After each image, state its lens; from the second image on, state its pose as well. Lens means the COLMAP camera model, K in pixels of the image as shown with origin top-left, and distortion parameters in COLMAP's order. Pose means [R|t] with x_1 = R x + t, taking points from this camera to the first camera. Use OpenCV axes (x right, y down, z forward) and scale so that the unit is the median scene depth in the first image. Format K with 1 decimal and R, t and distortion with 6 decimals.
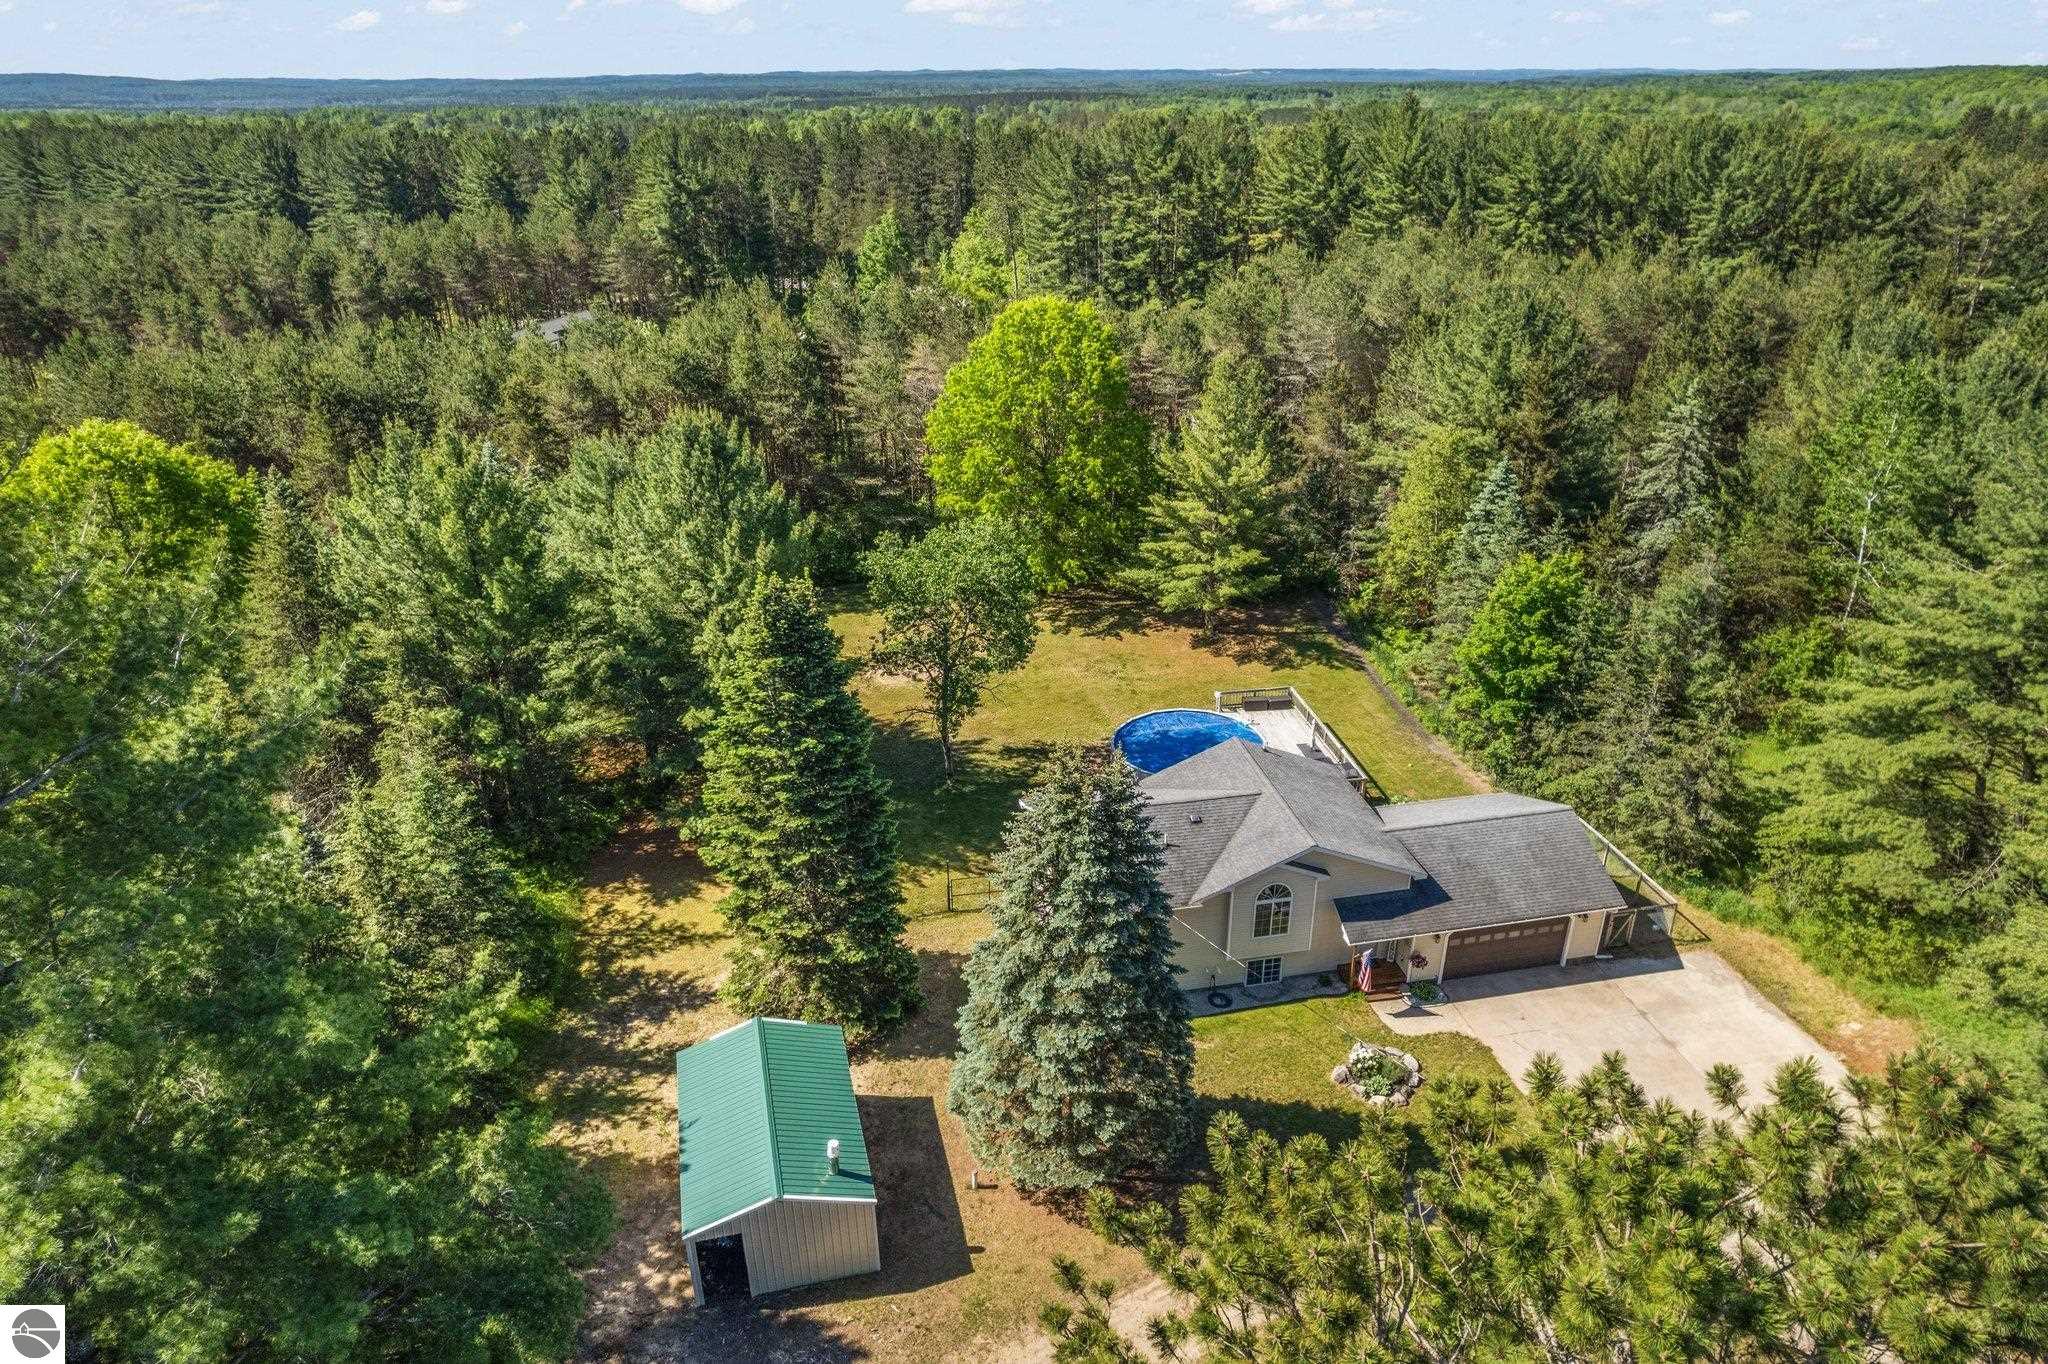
lens RADIAL K [[1315.4, 0, 1038.7], [0, 1315.4, 689.0], [0, 0, 1]] dist [-0.076872, 0.064689]
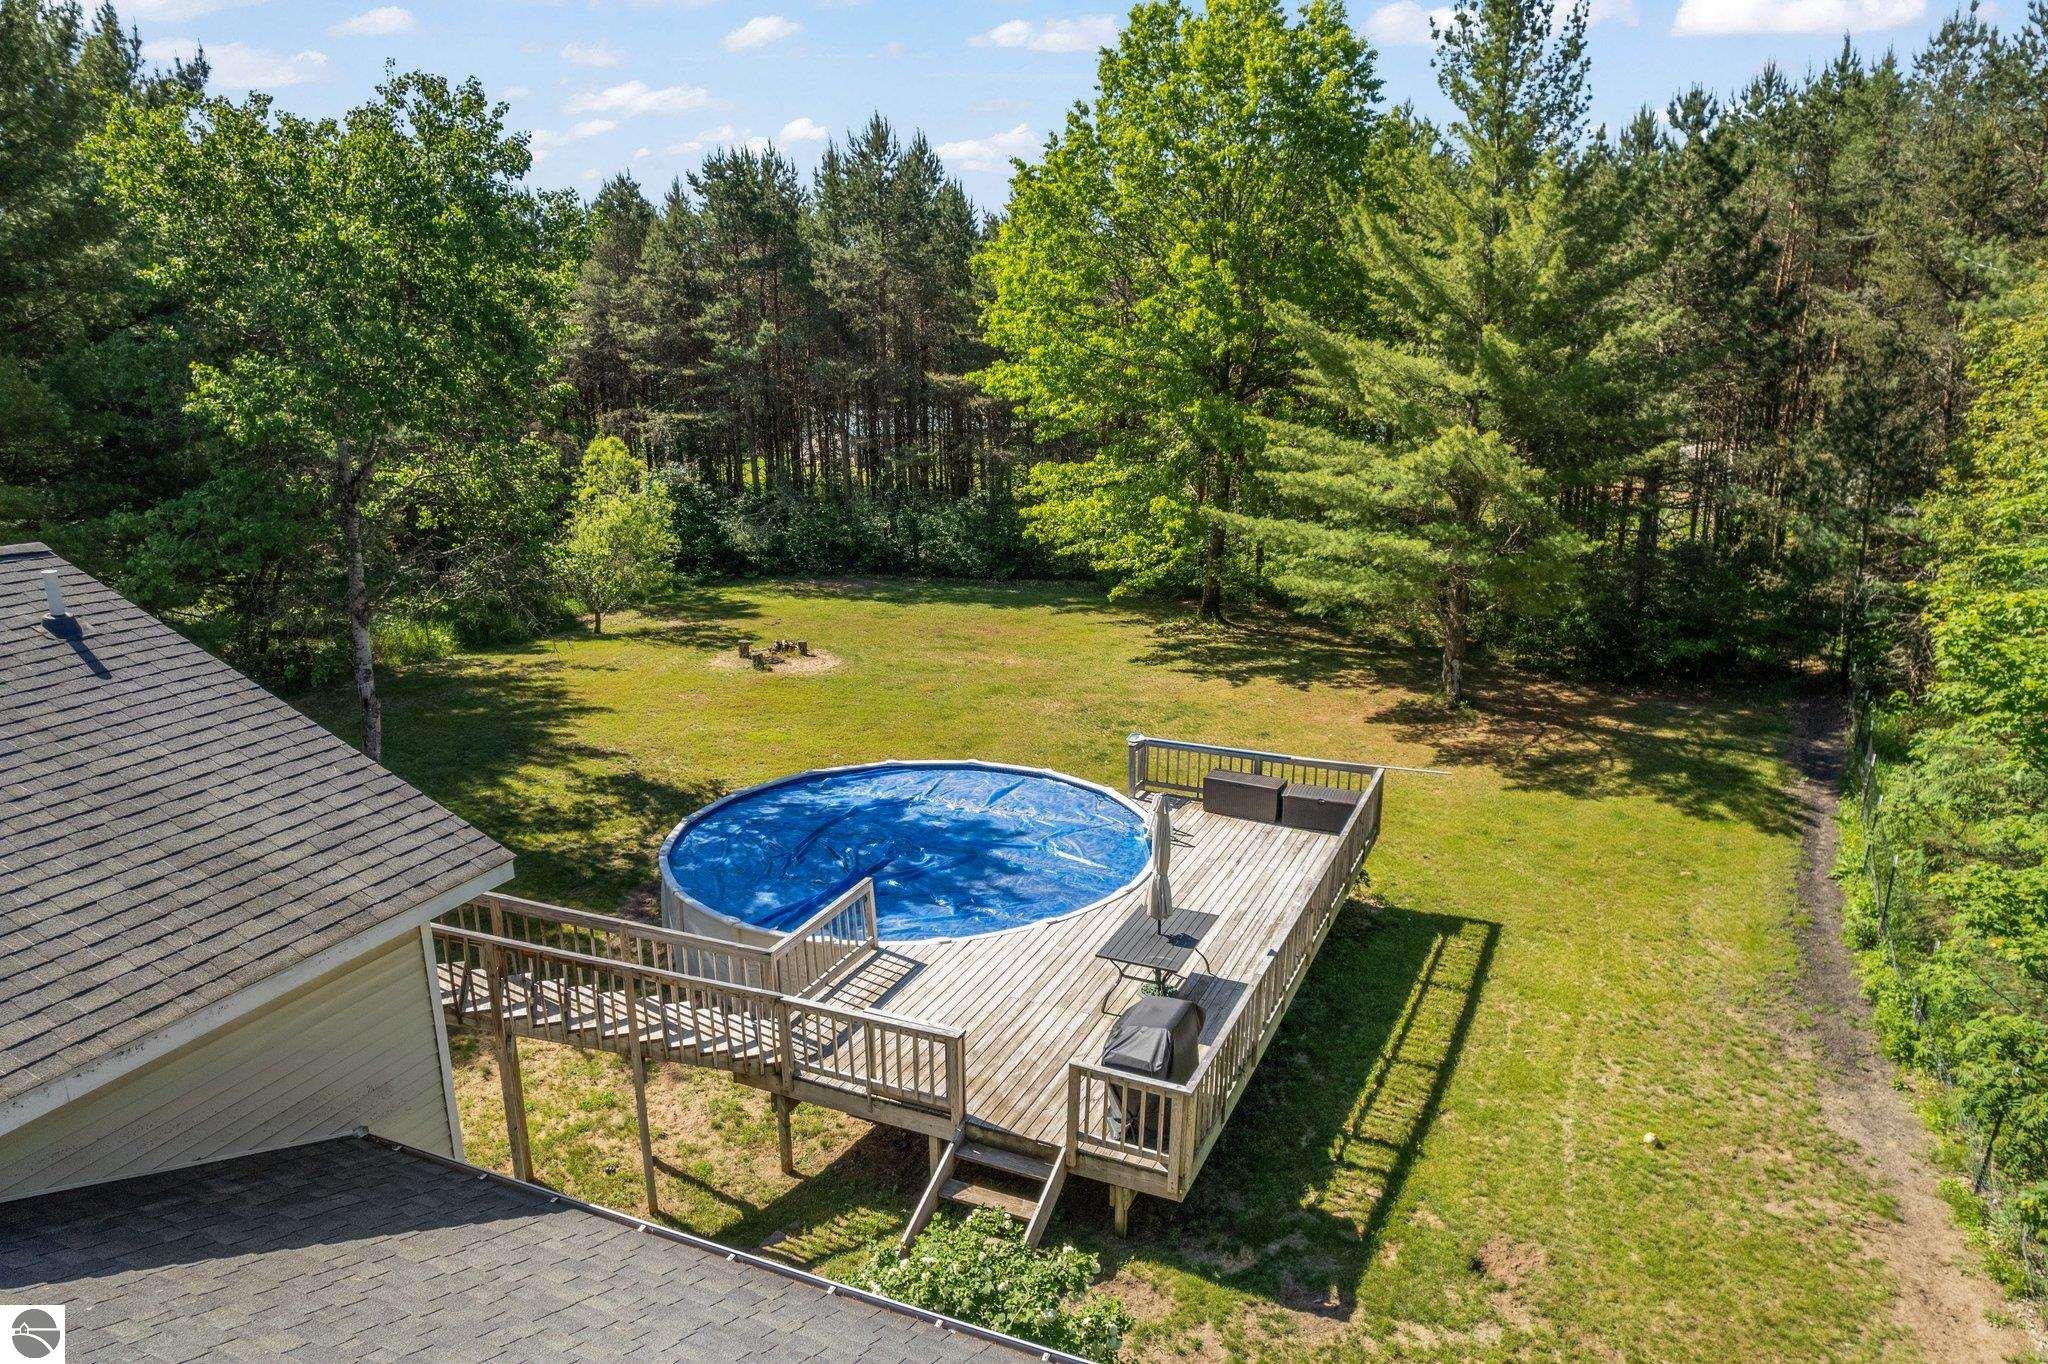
lens RADIAL K [[1315.4, 0, 1029.8], [0, 1315.4, 684.1], [0, 0, 1]] dist [-0.076872, 0.064689]
pose [[0.825237, 0.145015, -0.545852, 0.275481], [-0.241554, 0.964244, -0.109022, 0.030061], [0.510524, 0.221822, 0.830759, 0.679837]]
